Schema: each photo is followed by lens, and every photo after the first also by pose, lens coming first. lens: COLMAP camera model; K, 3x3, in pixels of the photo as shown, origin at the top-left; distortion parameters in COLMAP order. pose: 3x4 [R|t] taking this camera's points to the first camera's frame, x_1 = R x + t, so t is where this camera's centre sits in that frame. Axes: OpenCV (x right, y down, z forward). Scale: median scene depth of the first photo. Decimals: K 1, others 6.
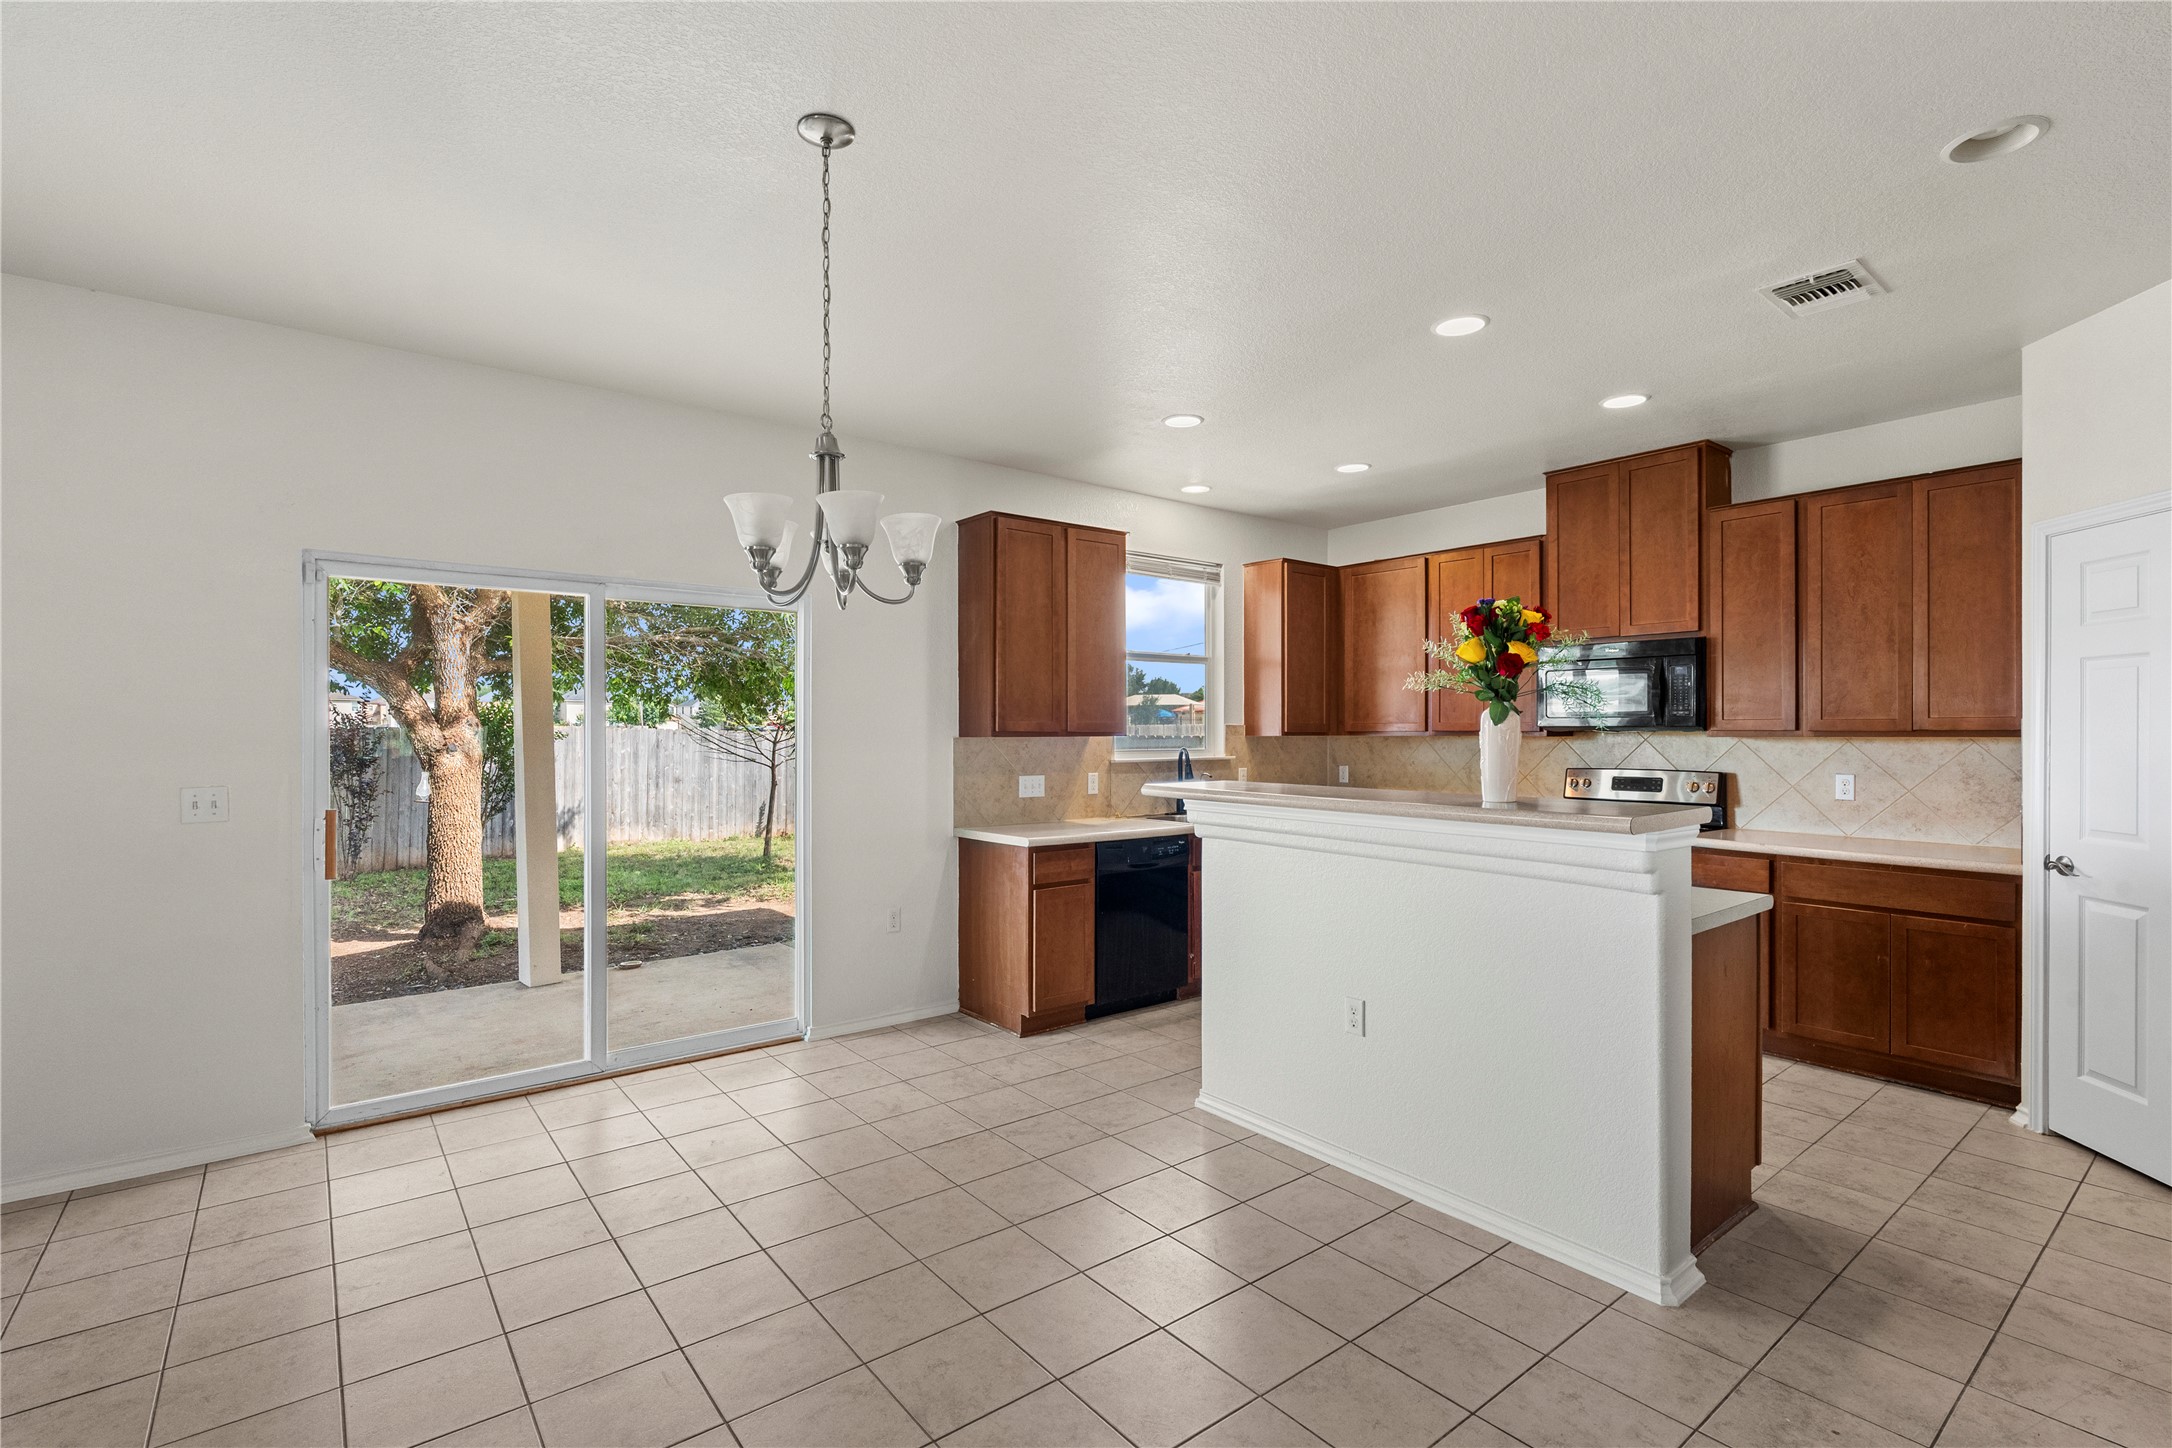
lens RADIAL K [[997.3, 0, 1076.2], [0, 997.3, 728.9], [0, 0, 1]] dist [-0.003858, 0.000694]
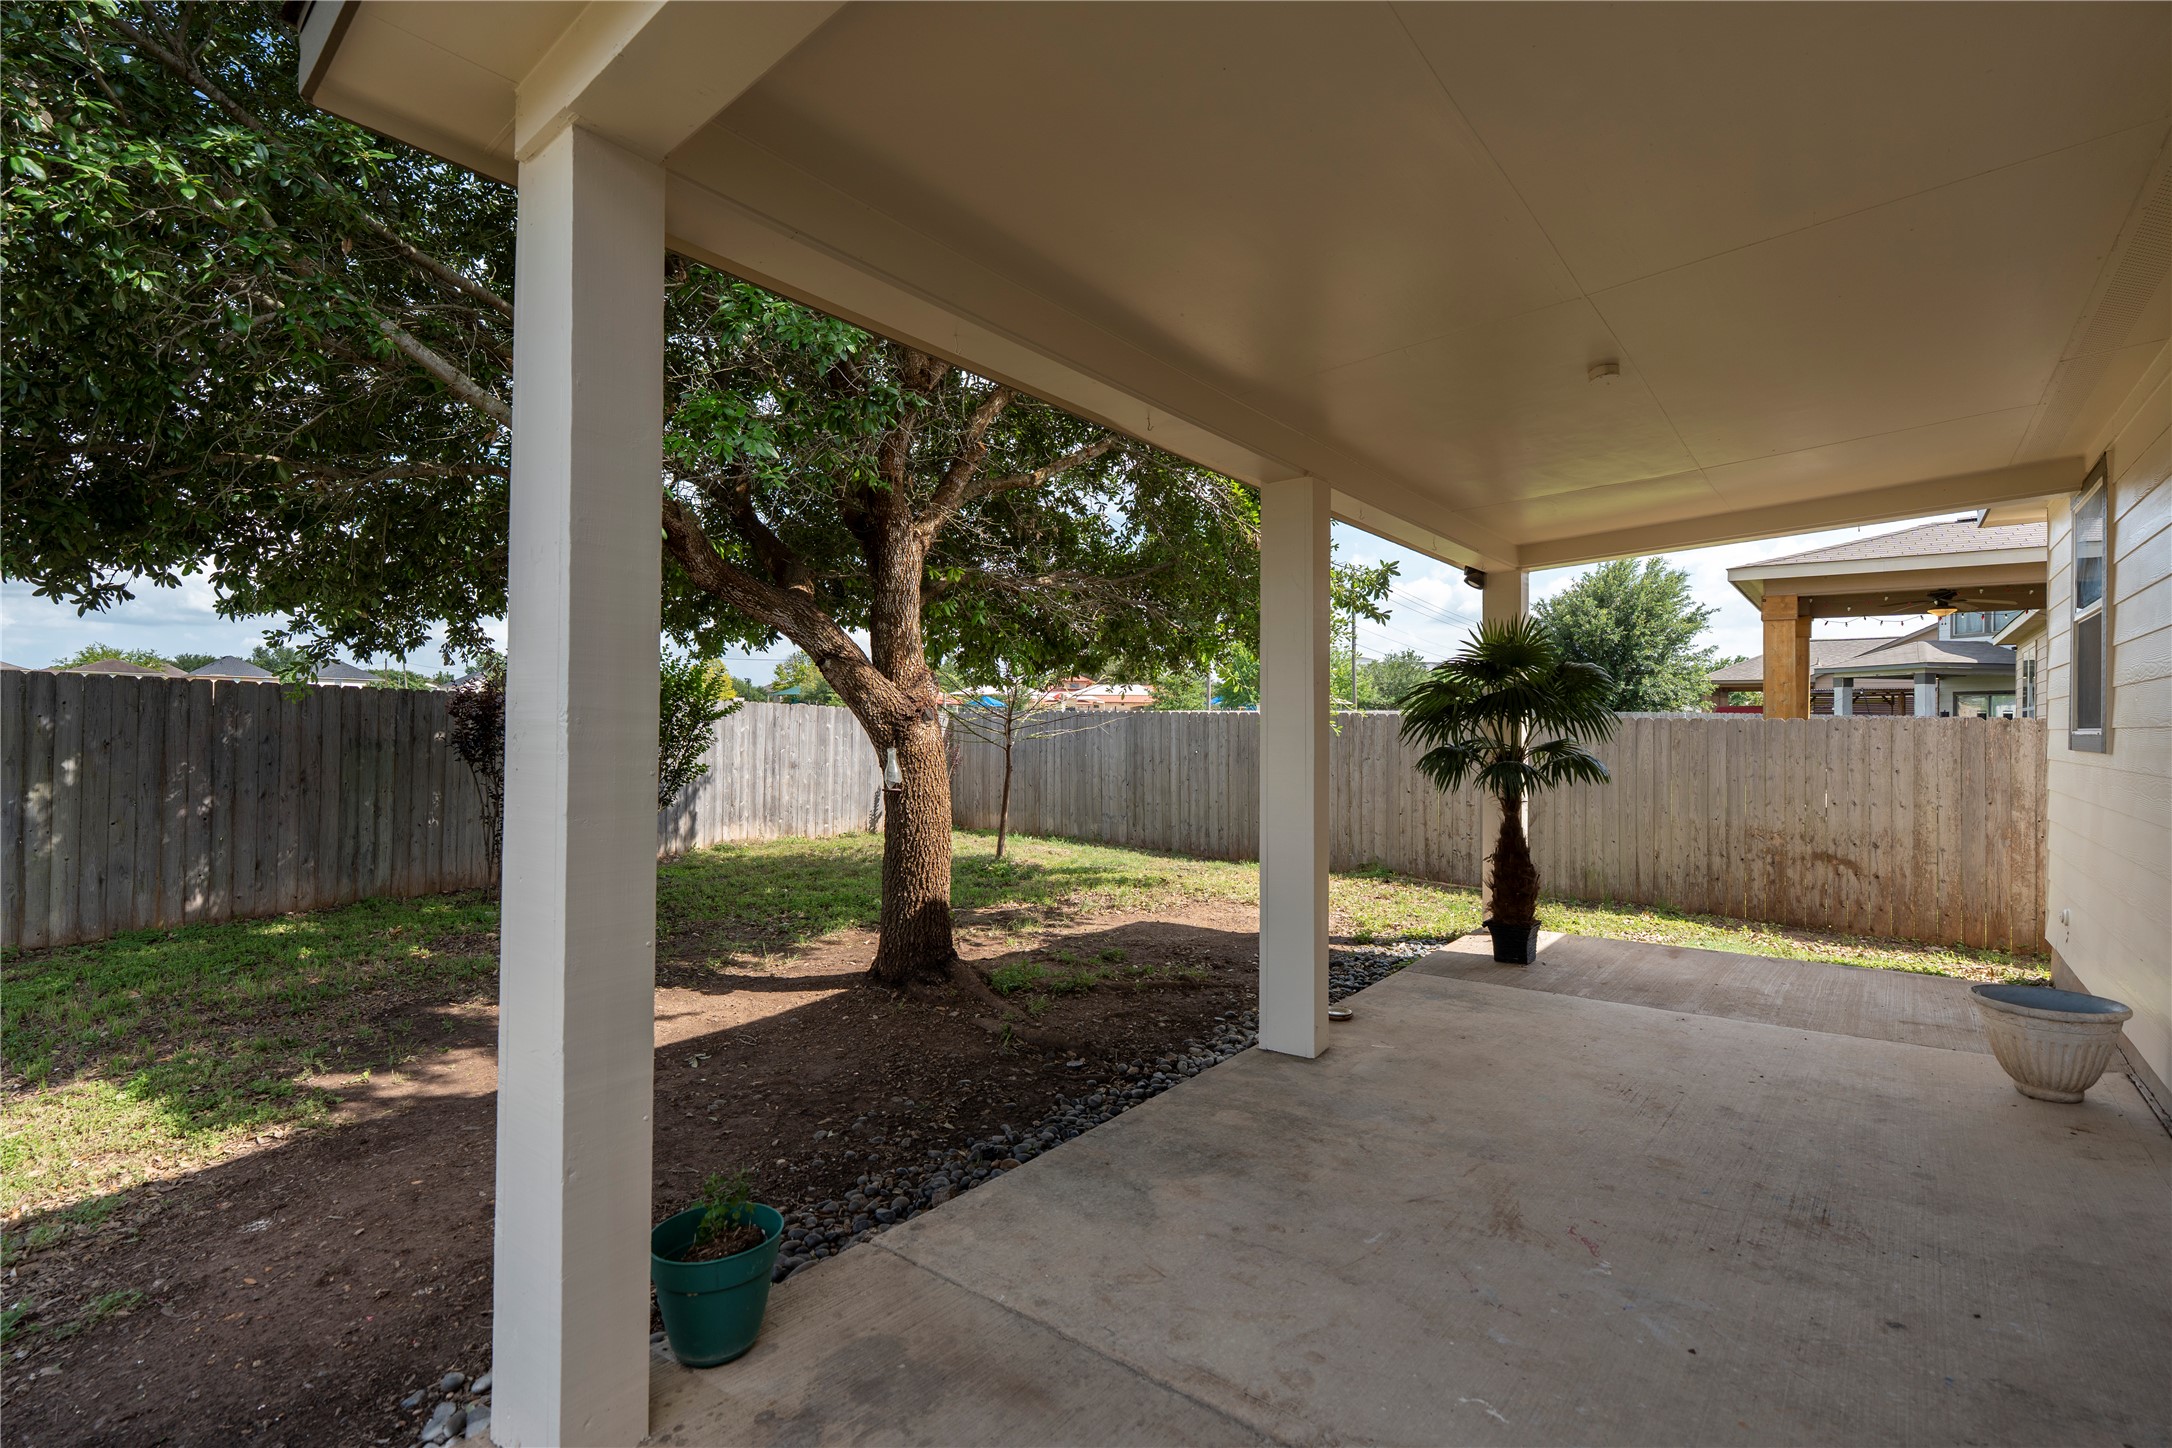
lens RADIAL K [[976.9, 0, 1086.0], [0, 976.9, 724.0], [0, 0, 1]] dist [-0.001959, -0.000039]
pose [[0.975660, 0.011654, 0.218978, -1.135445], [-0.012496, 0.999919, 0.002457, 0.038960], [-0.218931, -0.005133, 0.975727, 0.503356]]
